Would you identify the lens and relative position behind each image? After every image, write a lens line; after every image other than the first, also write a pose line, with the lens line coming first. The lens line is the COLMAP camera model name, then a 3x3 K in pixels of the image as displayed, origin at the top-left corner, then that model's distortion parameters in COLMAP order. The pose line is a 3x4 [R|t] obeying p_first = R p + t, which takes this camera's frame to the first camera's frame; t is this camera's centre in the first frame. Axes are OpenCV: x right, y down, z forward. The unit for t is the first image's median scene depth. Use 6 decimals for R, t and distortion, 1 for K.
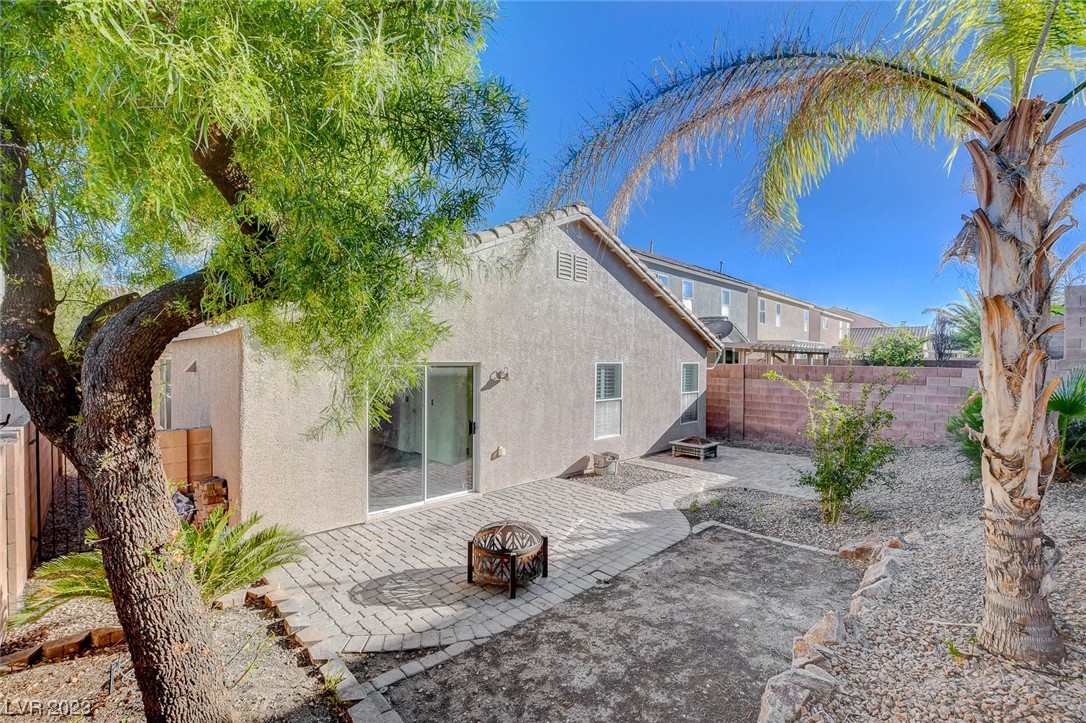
lens RADIAL K [[482.6, 0, 537.3], [0, 482.6, 363.0], [0, 0, 1]] dist [-0.037981, 0.006361]
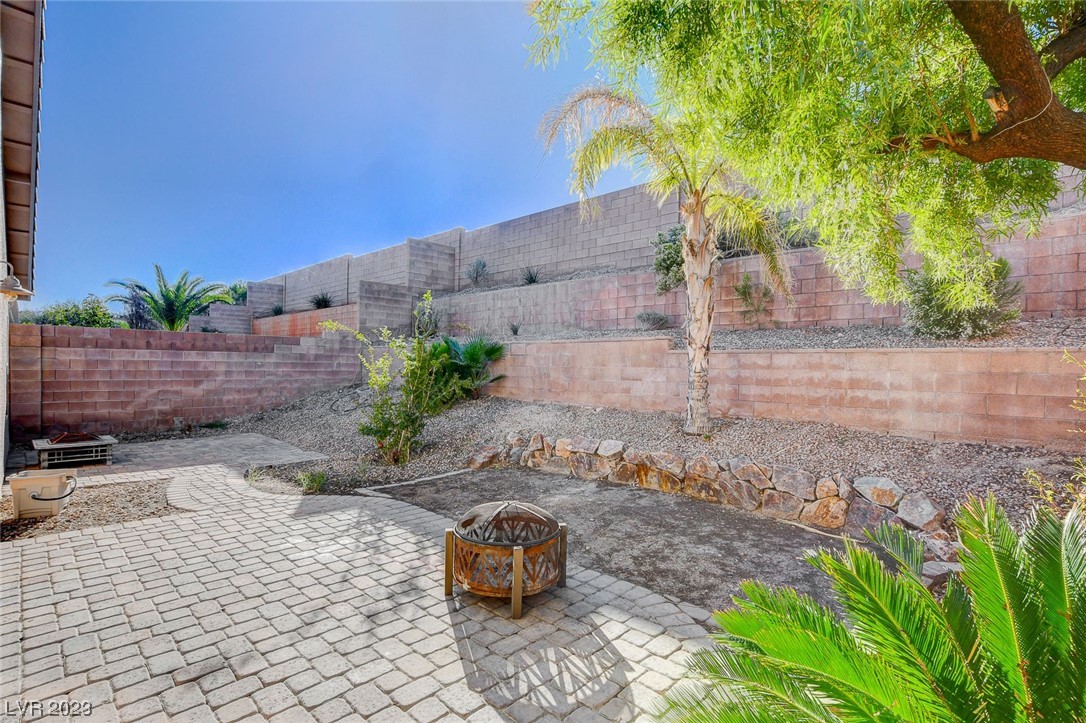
lens RADIAL K [[509.8, 0, 543.0], [0, 509.8, 361.5], [0, 0, 1]] dist [-0.033141, 0.000098]
pose [[-0.047867, -0.002973, 0.998849, -0.578361], [-0.001440, 0.999995, 0.002907, 0.106520], [-0.998853, -0.001300, -0.047871, 0.755717]]
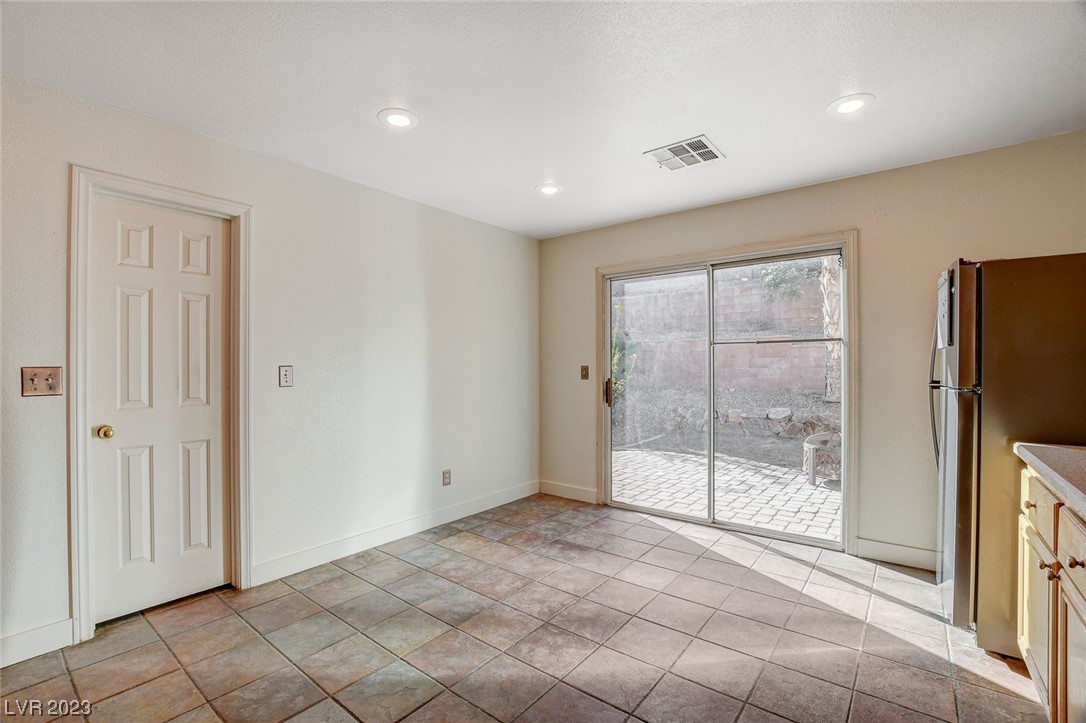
lens RADIAL K [[482.6, 0, 537.3], [0, 482.6, 363.0], [0, 0, 1]] dist [-0.037981, 0.006361]
pose [[-0.138809, -0.004482, 0.990309, -0.776157], [0.016542, 0.999840, 0.006844, 0.114966], [-0.990181, 0.017332, -0.138713, 1.302422]]
